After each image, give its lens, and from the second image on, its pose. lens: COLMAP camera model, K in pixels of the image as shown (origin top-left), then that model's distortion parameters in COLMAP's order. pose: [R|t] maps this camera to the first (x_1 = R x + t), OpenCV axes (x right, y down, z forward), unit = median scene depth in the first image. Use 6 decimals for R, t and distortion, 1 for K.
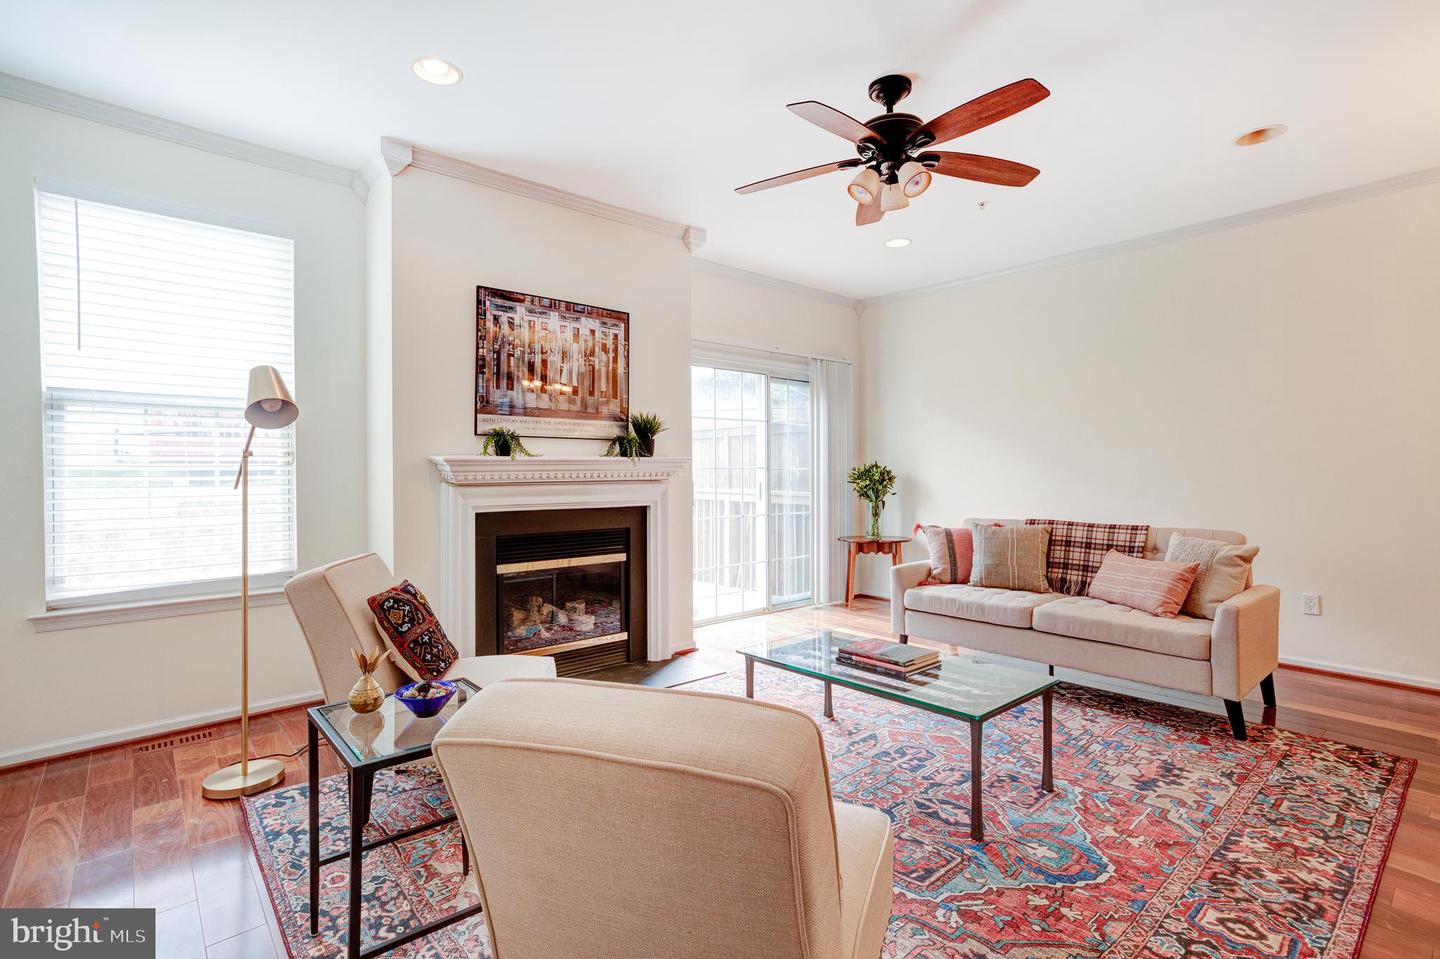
lens RADIAL K [[697.2, 0, 727.9], [0, 697.2, 465.6], [0, 0, 1]] dist [-0.017827, 0.028102]
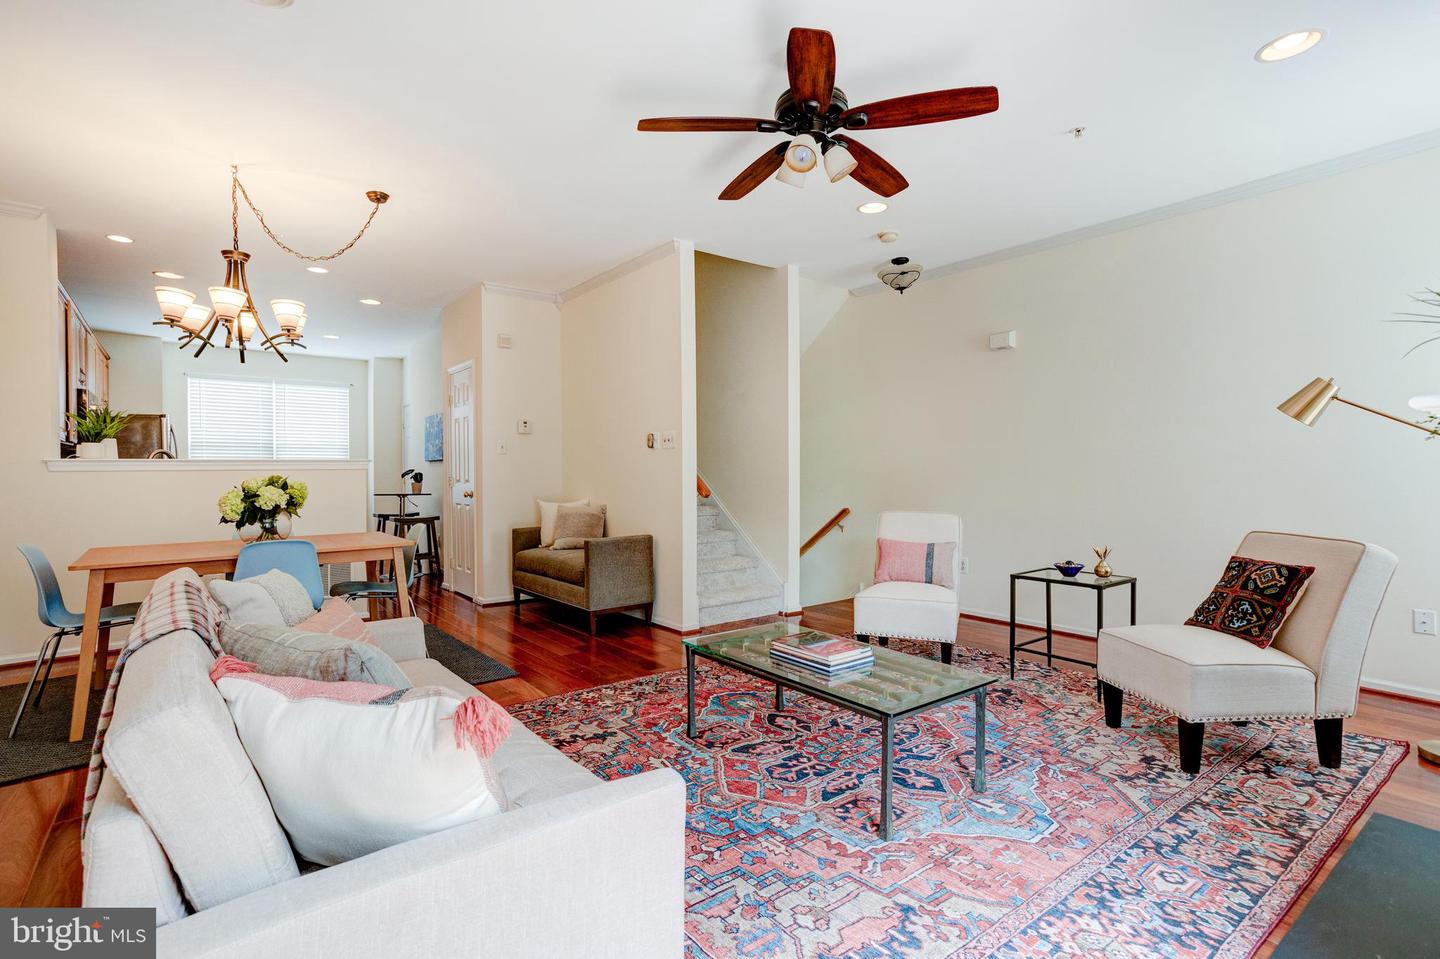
lens RADIAL K [[697.2, 0, 720.4], [0, 697.2, 468.8], [0, 0, 1]] dist [-0.017827, 0.028102]
pose [[-0.997572, 0.010532, 0.068847, 0.259784], [0.009985, 0.999916, -0.008286, 0.021288], [-0.068928, -0.007578, -0.997593, 1.726527]]
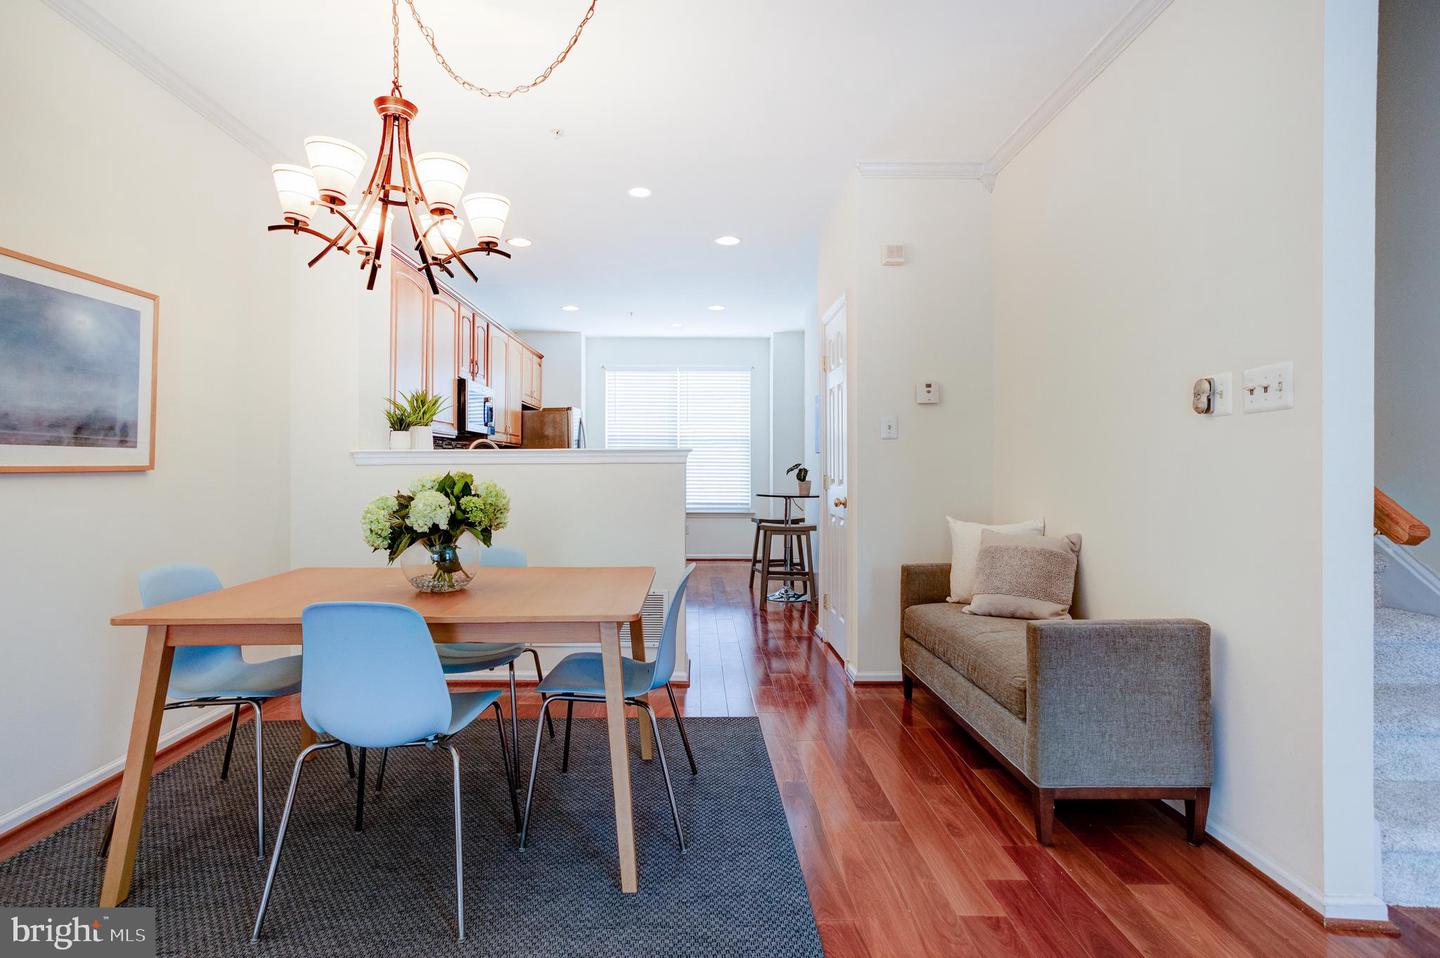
lens RADIAL K [[697.2, 0, 693.6], [0, 697.2, 469.5], [0, 0, 1]] dist [-0.017827, 0.028102]
pose [[-0.741225, 0.002957, 0.671250, 0.443826], [0.000525, 0.999993, -0.003825, 0.015066], [-0.671256, -0.002483, -0.741221, 0.962130]]
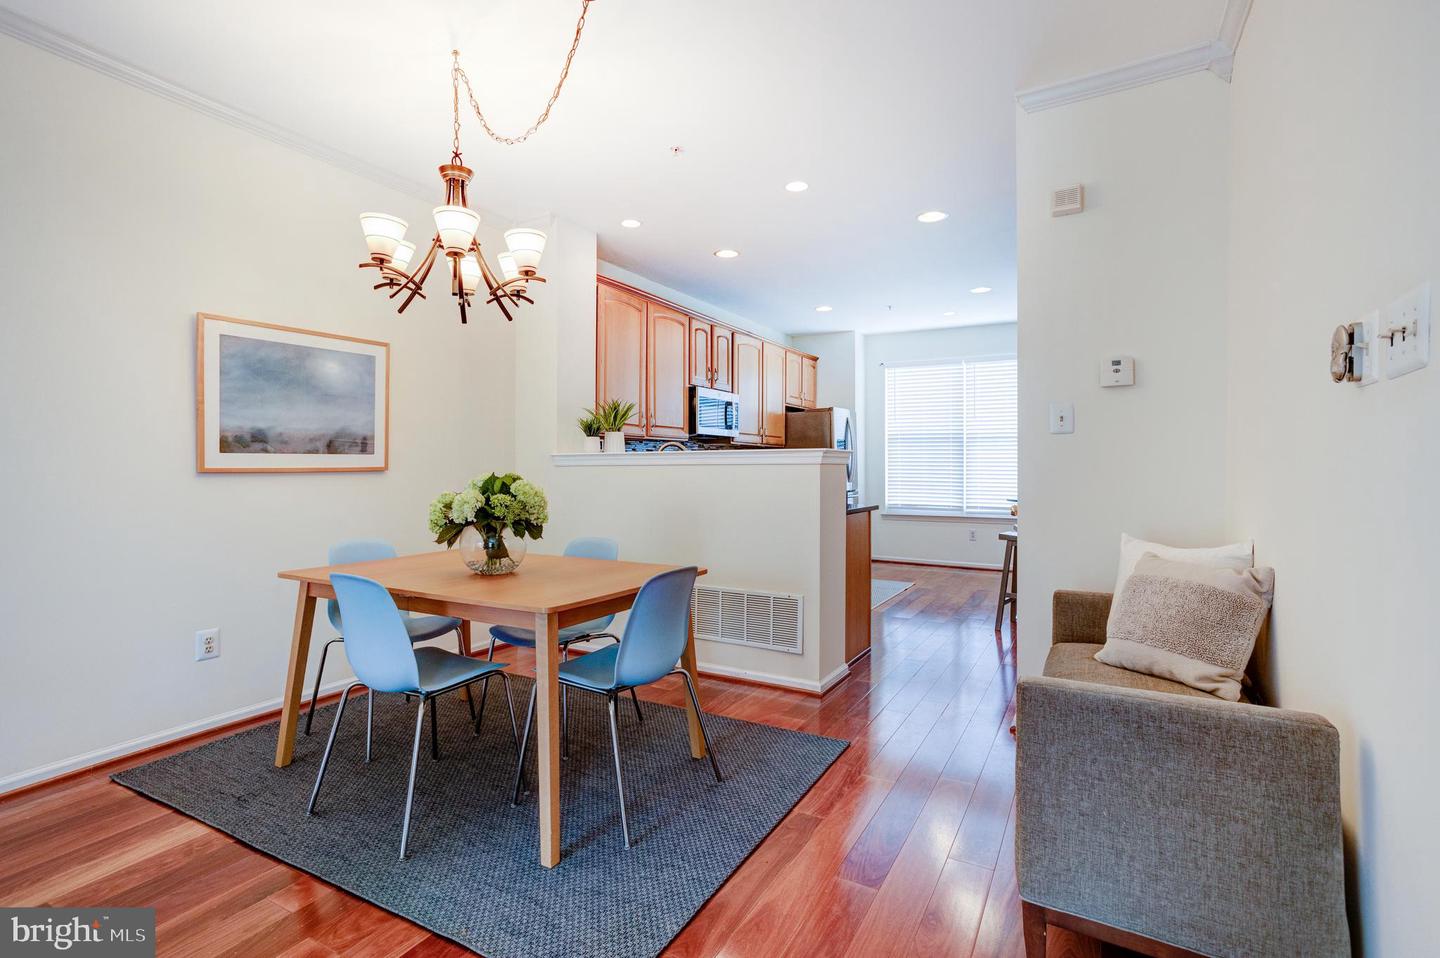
lens RADIAL K [[683.8, 0, 692.0], [0, 683.8, 475.2], [0, 0, 1]] dist [-0.009691, 0.018105]
pose [[-0.294600, -0.006872, 0.955596, 0.254762], [-0.002765, 0.999976, 0.006338, 0.011560], [-0.955617, -0.000775, -0.294612, 0.622545]]
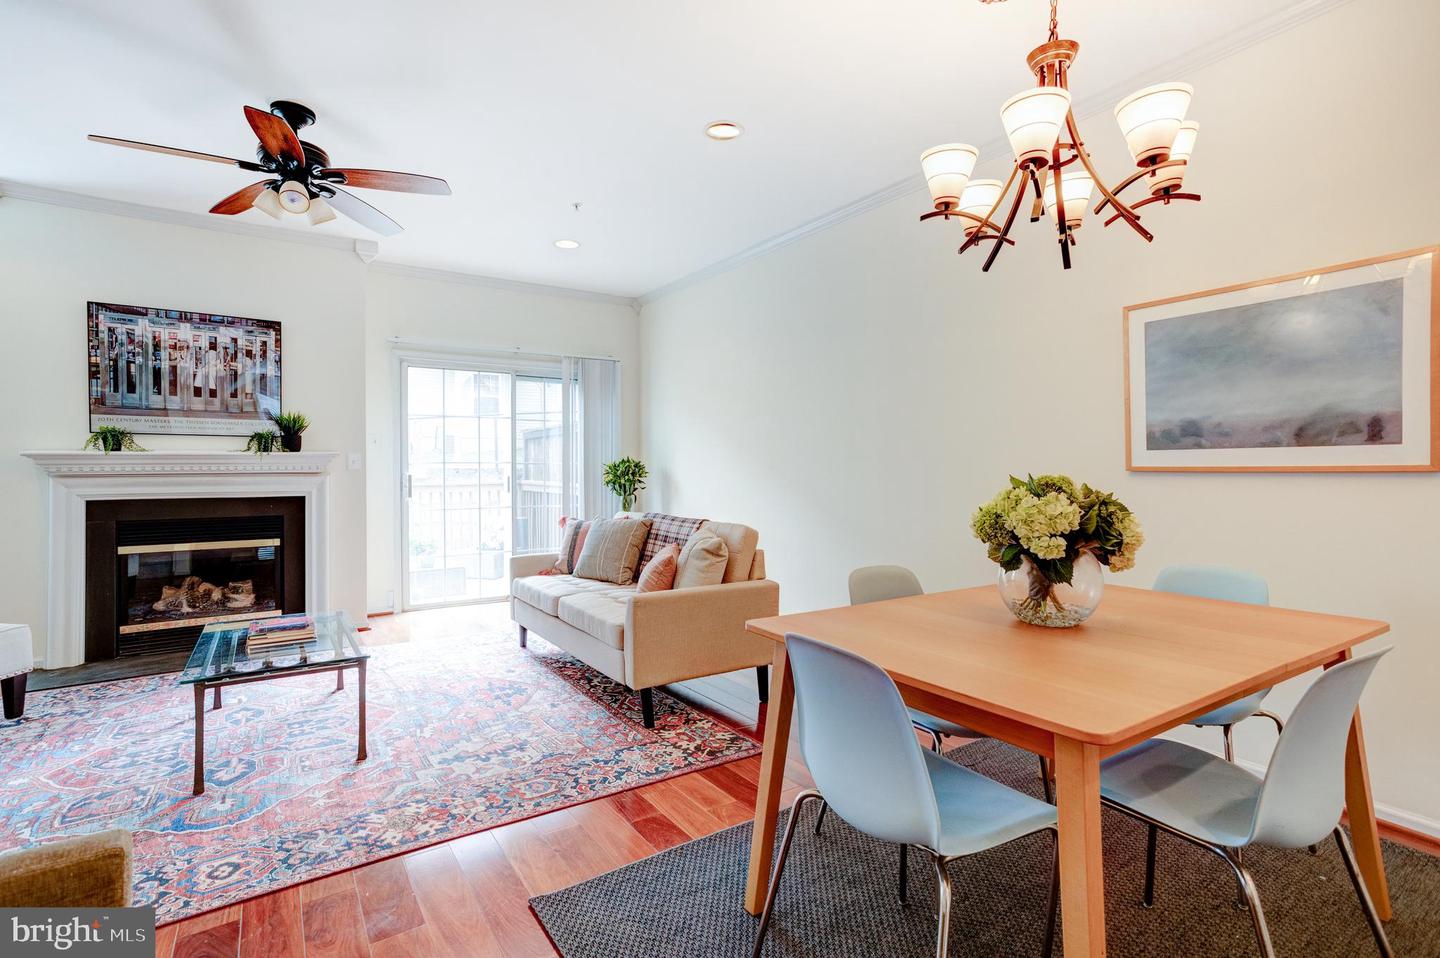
lens RADIAL K [[697.2, 0, 722.1], [0, 697.2, 470.0], [0, 0, 1]] dist [-0.017827, 0.028102]
pose [[0.989650, 0.002327, -0.143485, 0.929876], [-0.000941, 0.999952, 0.009728, 0.005813], [0.143501, -0.009492, 0.989605, 0.011322]]
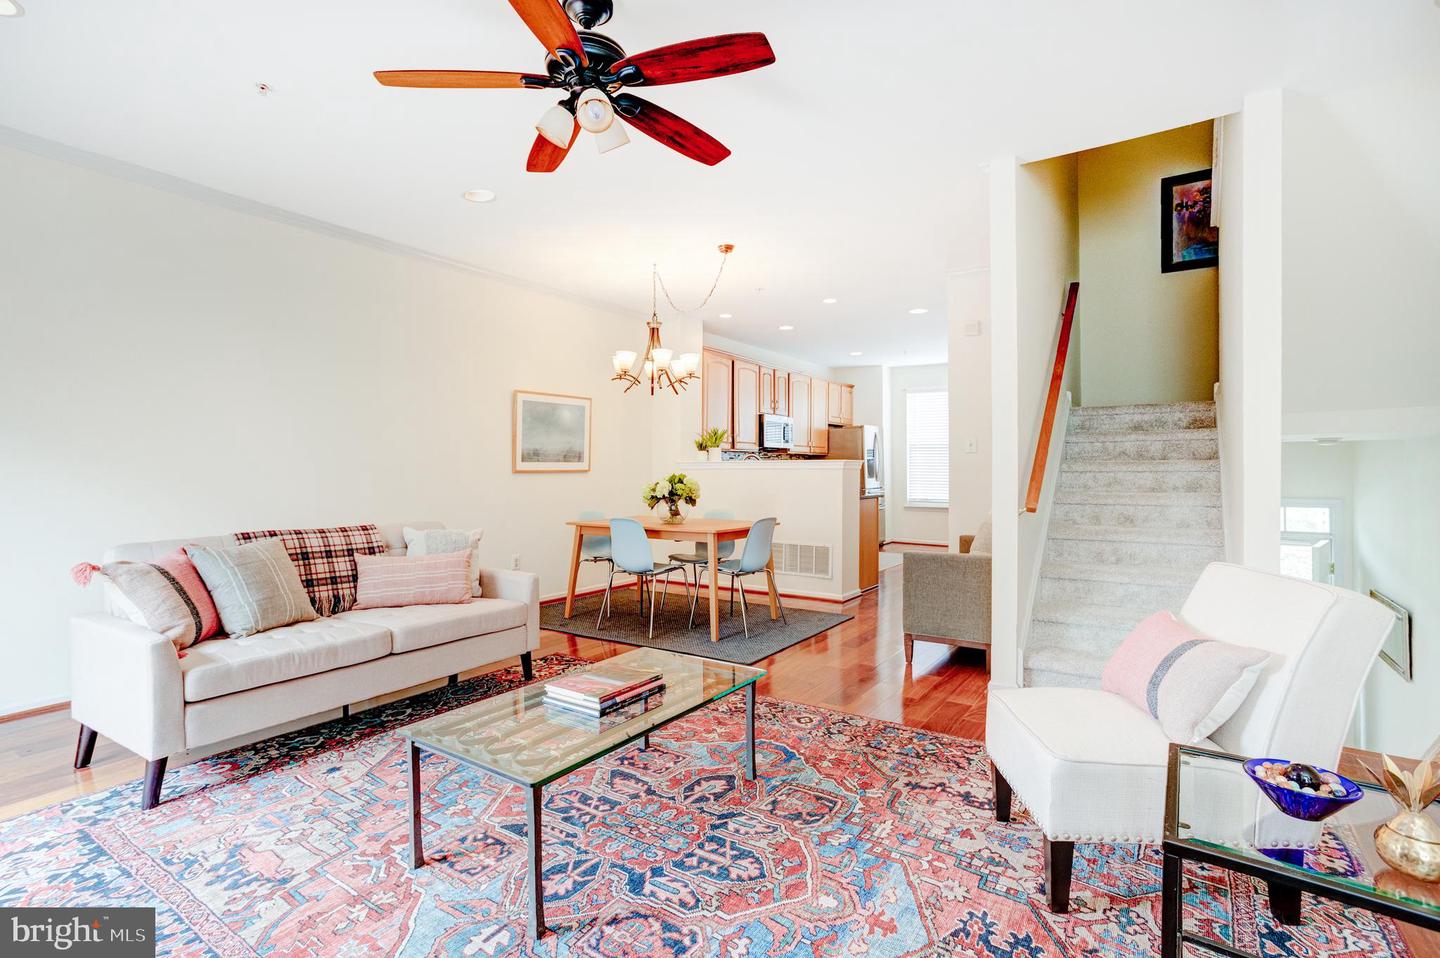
lens RADIAL K [[697.2, 0, 690.8], [0, 697.2, 461.9], [0, 0, 1]] dist [-0.017827, 0.028102]
pose [[-0.226325, 0.013275, 0.973961, -0.532271], [-0.007066, 0.999858, -0.015270, 0.013029], [-0.974026, -0.010338, -0.226199, 0.945711]]
